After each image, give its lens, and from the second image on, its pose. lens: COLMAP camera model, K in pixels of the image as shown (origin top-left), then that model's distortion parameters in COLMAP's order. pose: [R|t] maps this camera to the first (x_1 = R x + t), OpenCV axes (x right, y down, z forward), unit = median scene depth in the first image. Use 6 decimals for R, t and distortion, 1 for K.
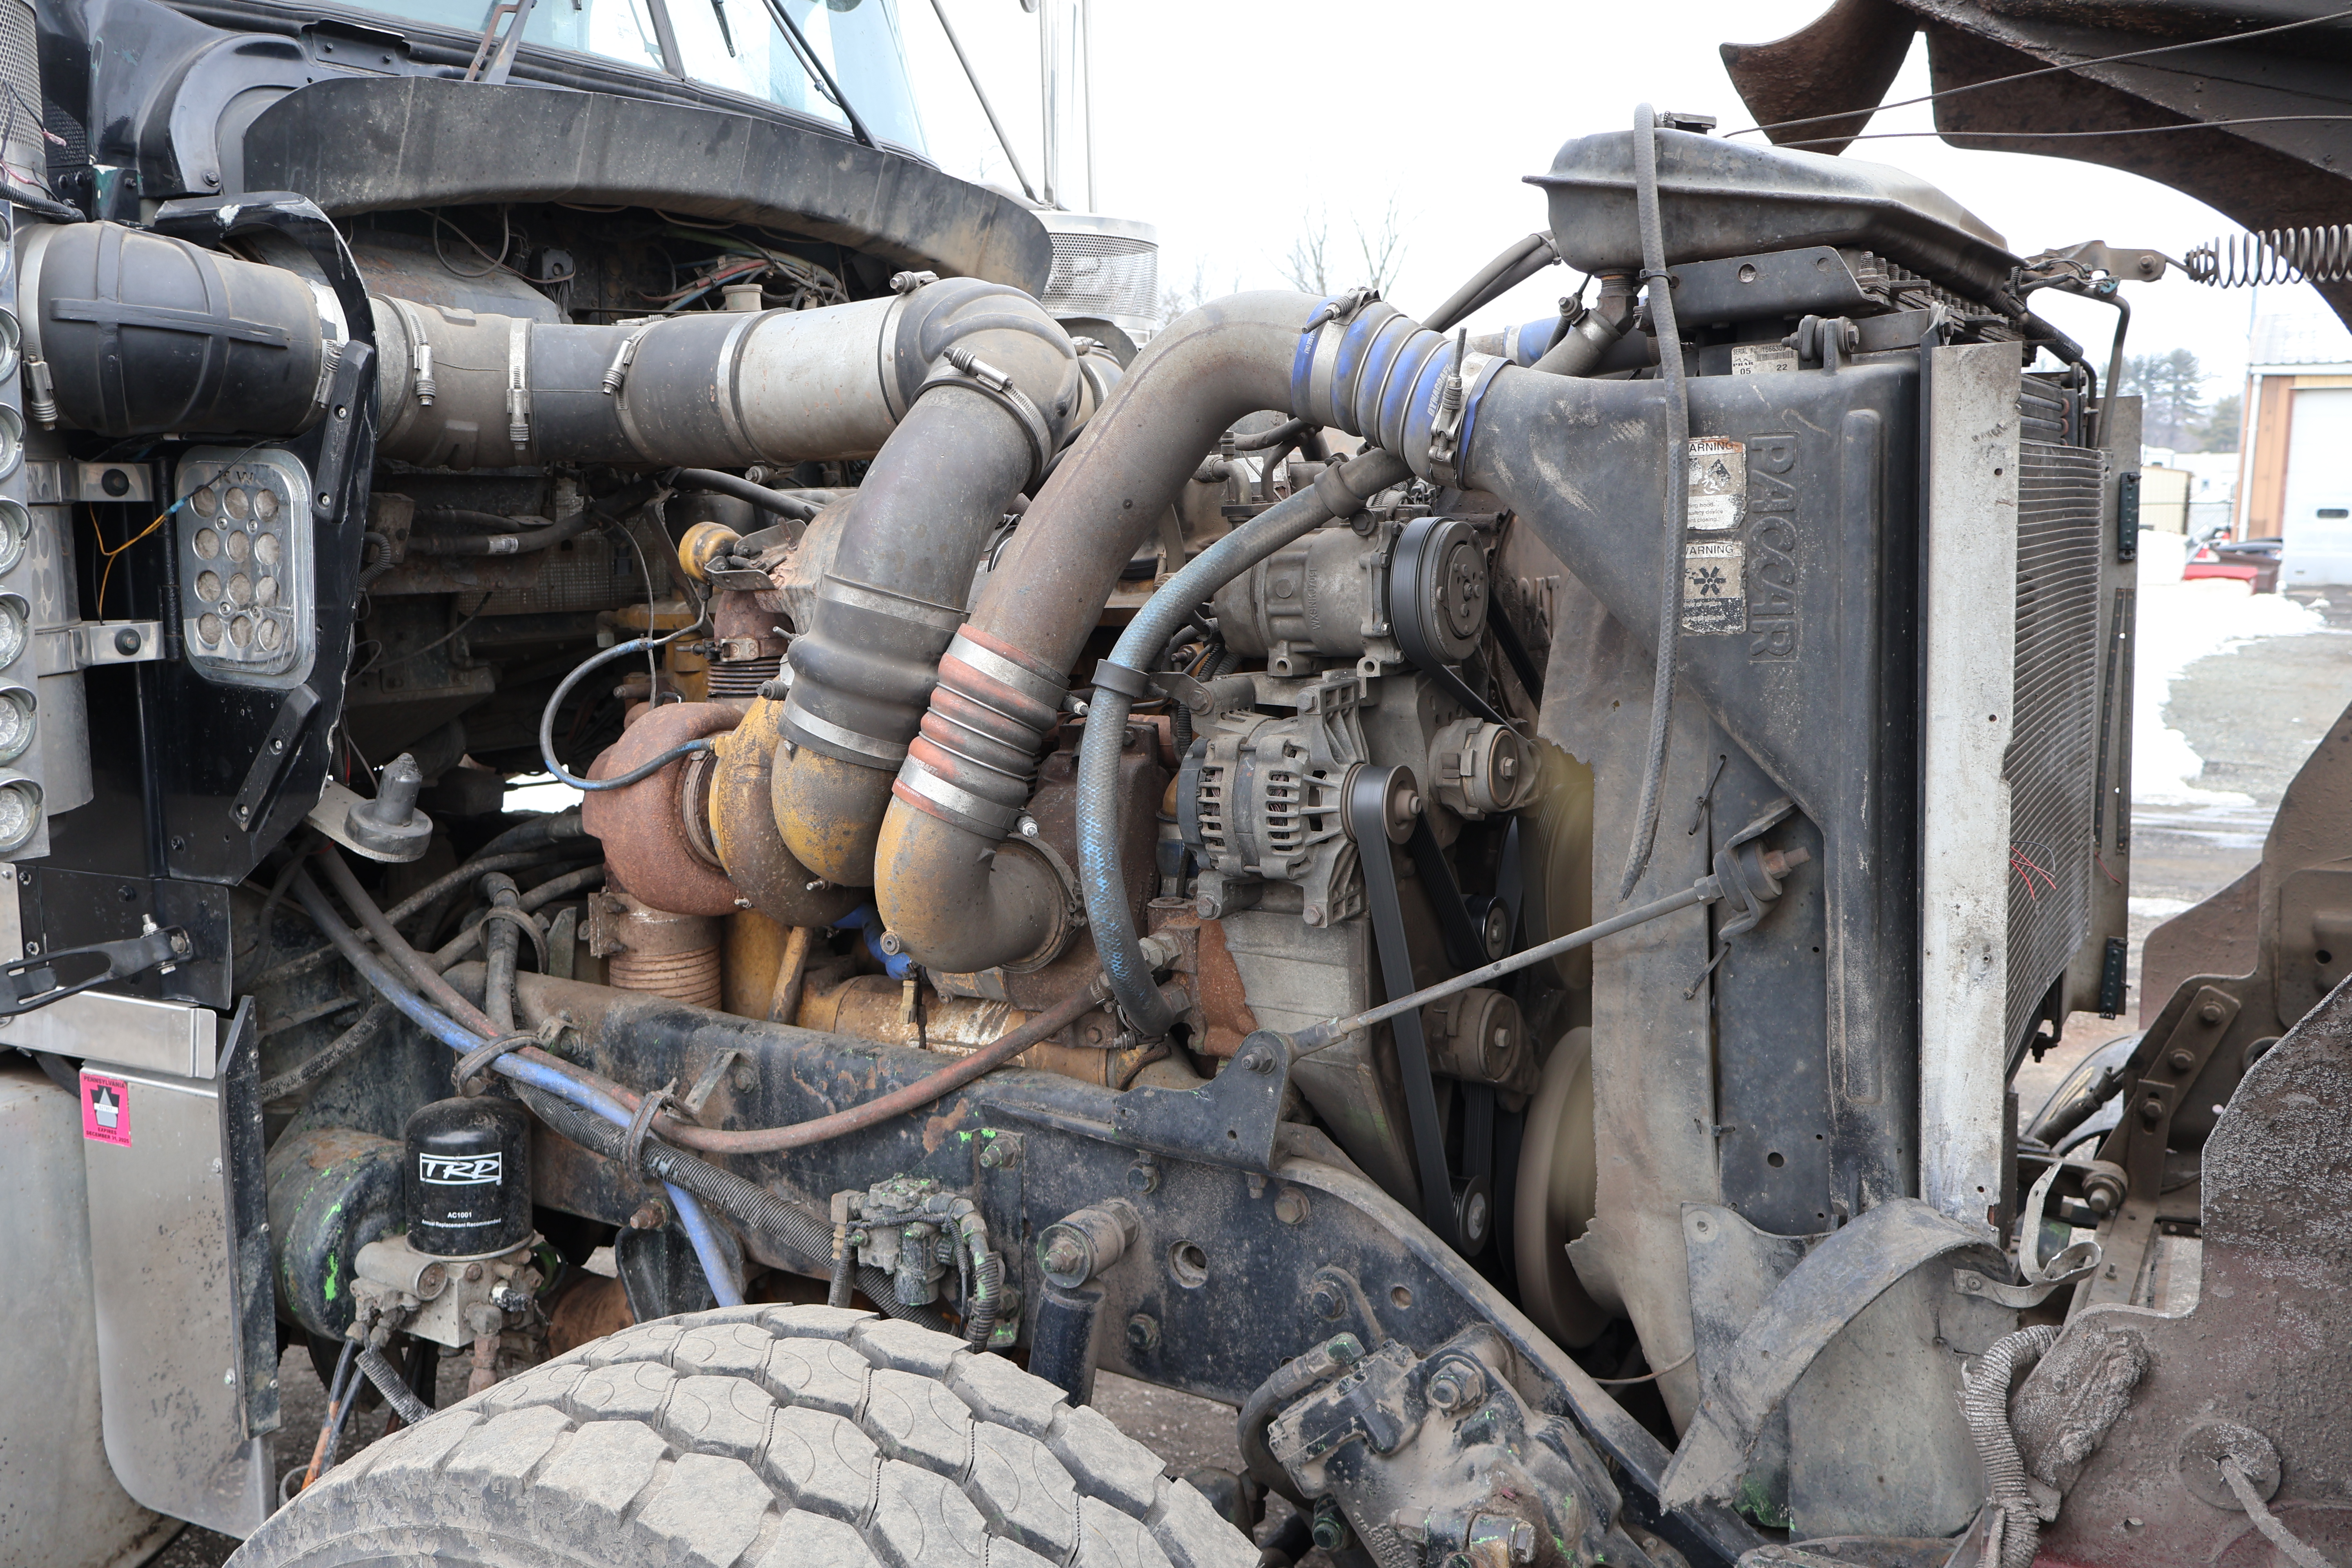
lens RADIAL K [[1968.6, 0, 1175.8], [0, 1968.6, 570.7], [0, 0, 1]] dist [-0.003591, -0.003750]
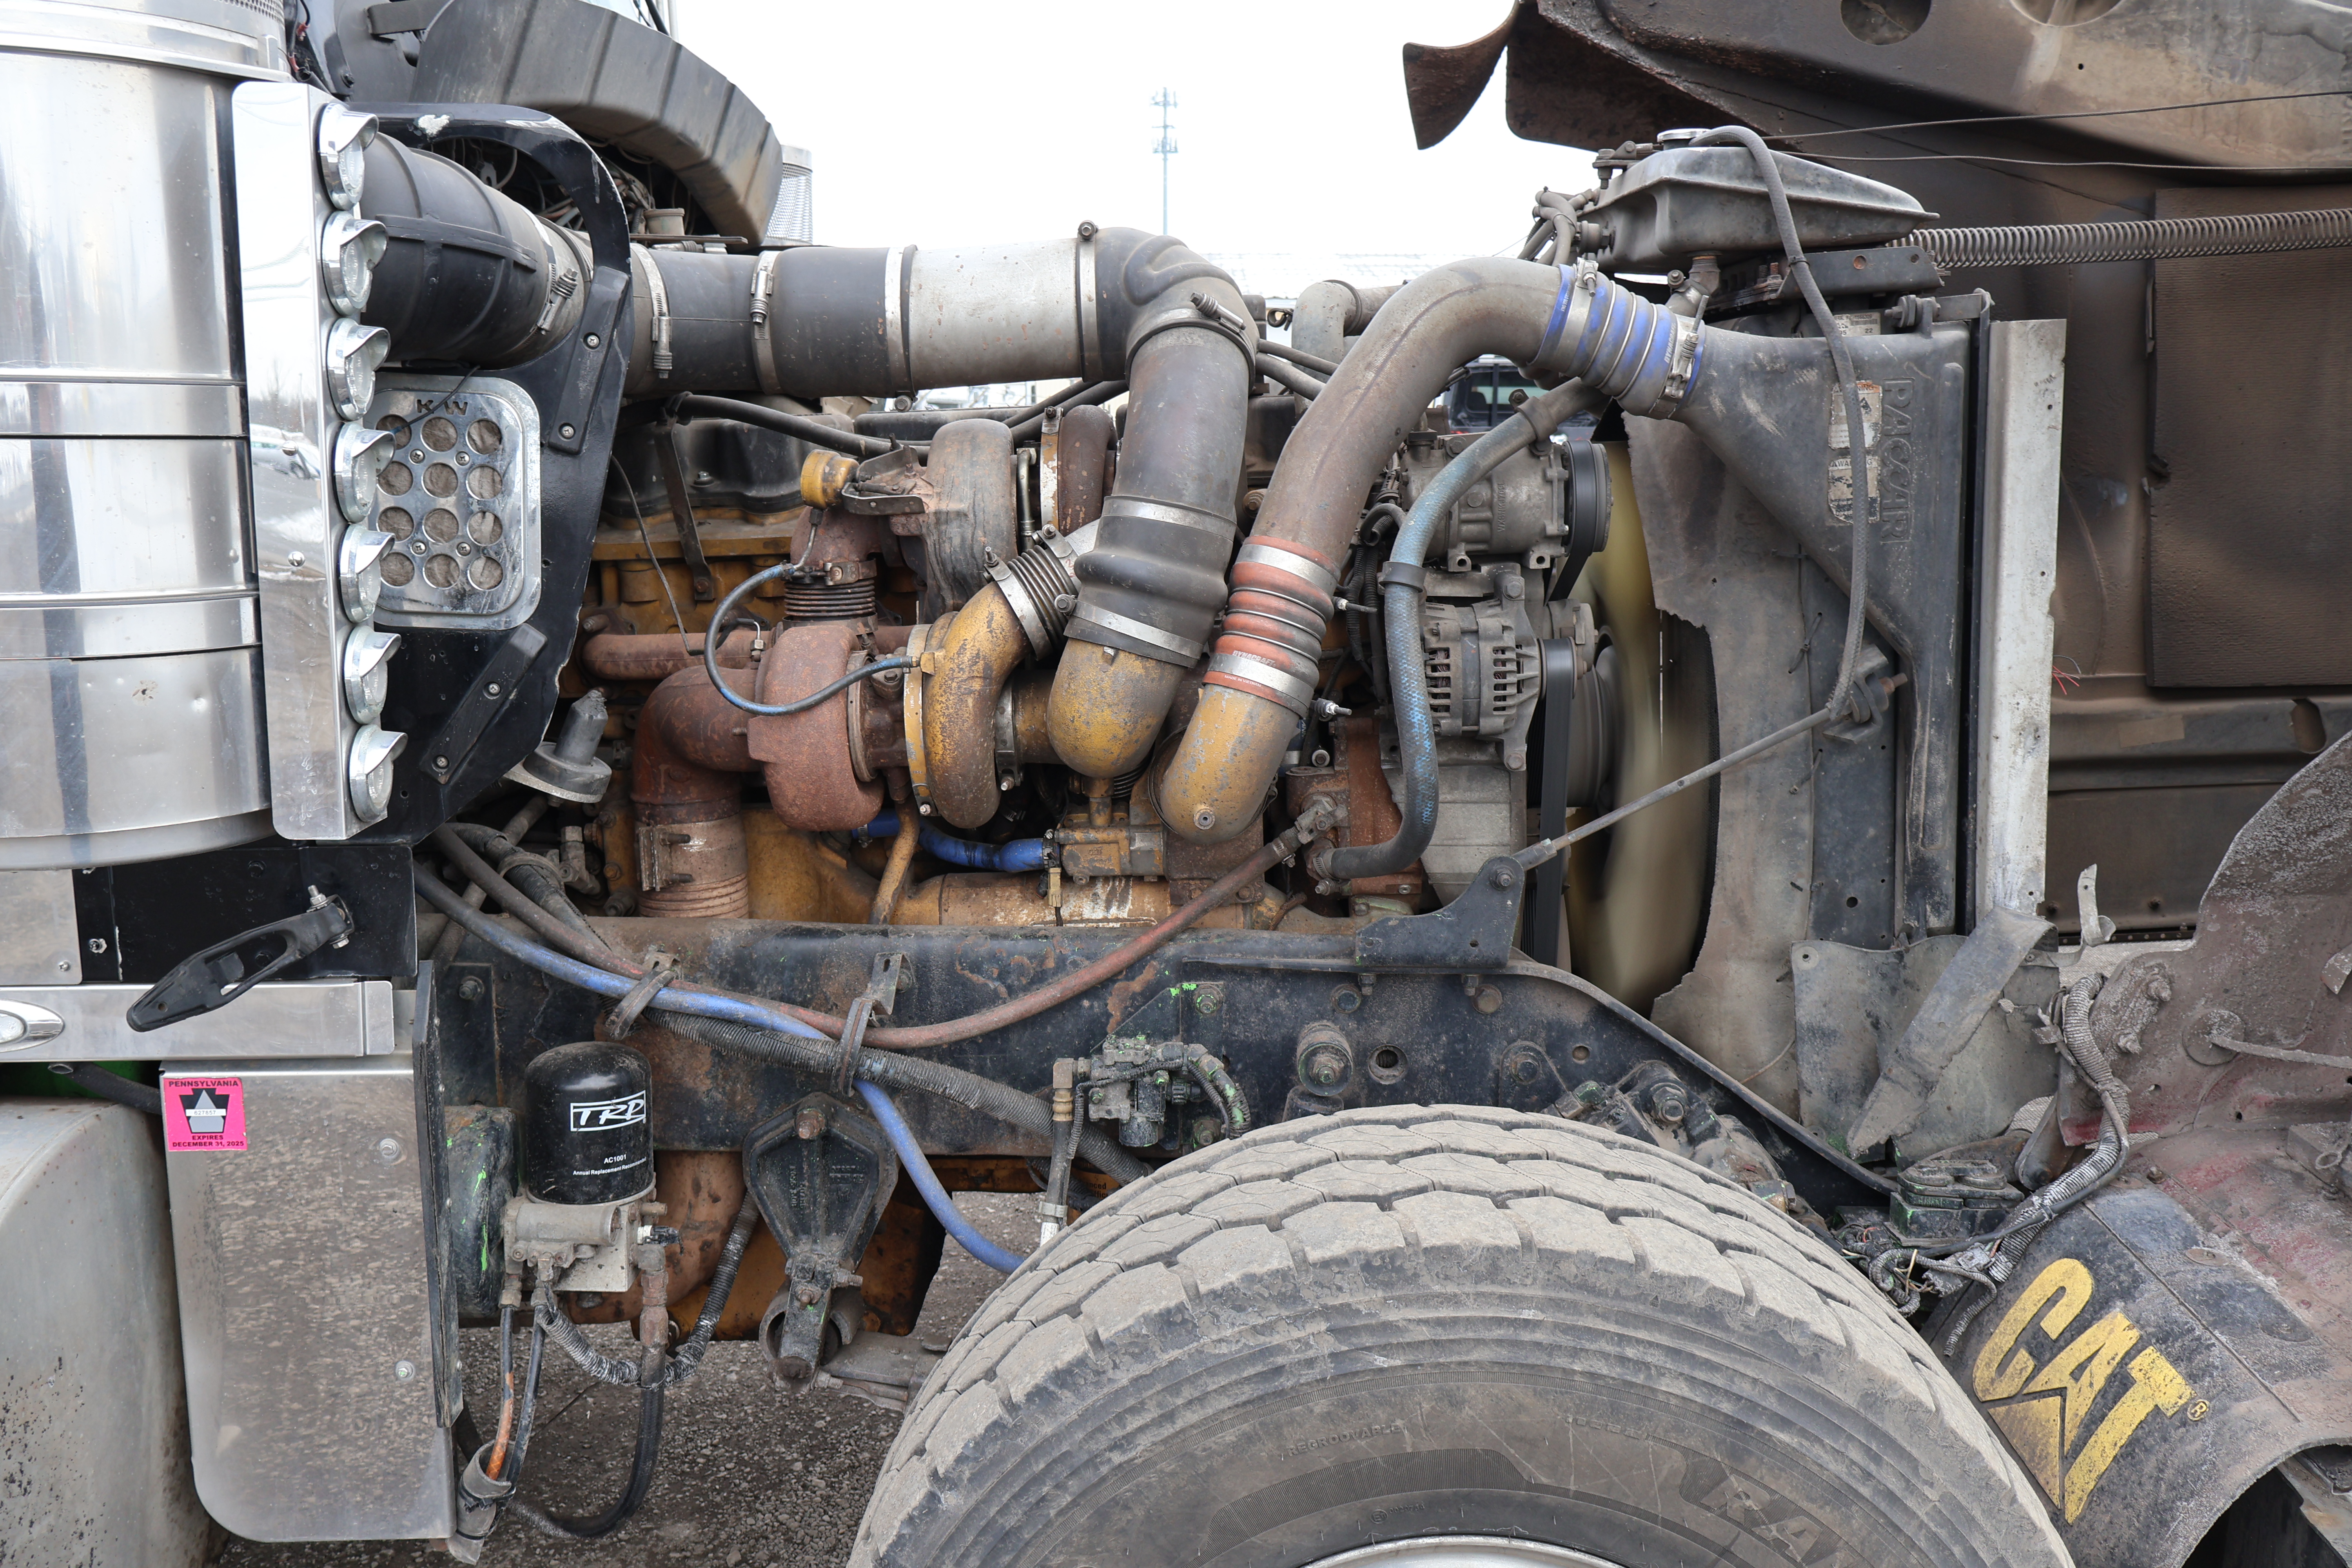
lens RADIAL K [[1973.8, 0, 1176.6], [0, 1973.8, 524.0], [0, 0, 1]] dist [-0.012033, -0.001962]
pose [[0.879309, -0.028033, 0.475426, -0.688348], [0.019425, 0.999546, 0.023011, -0.007369], [-0.475855, -0.010998, 0.879455, 0.007271]]
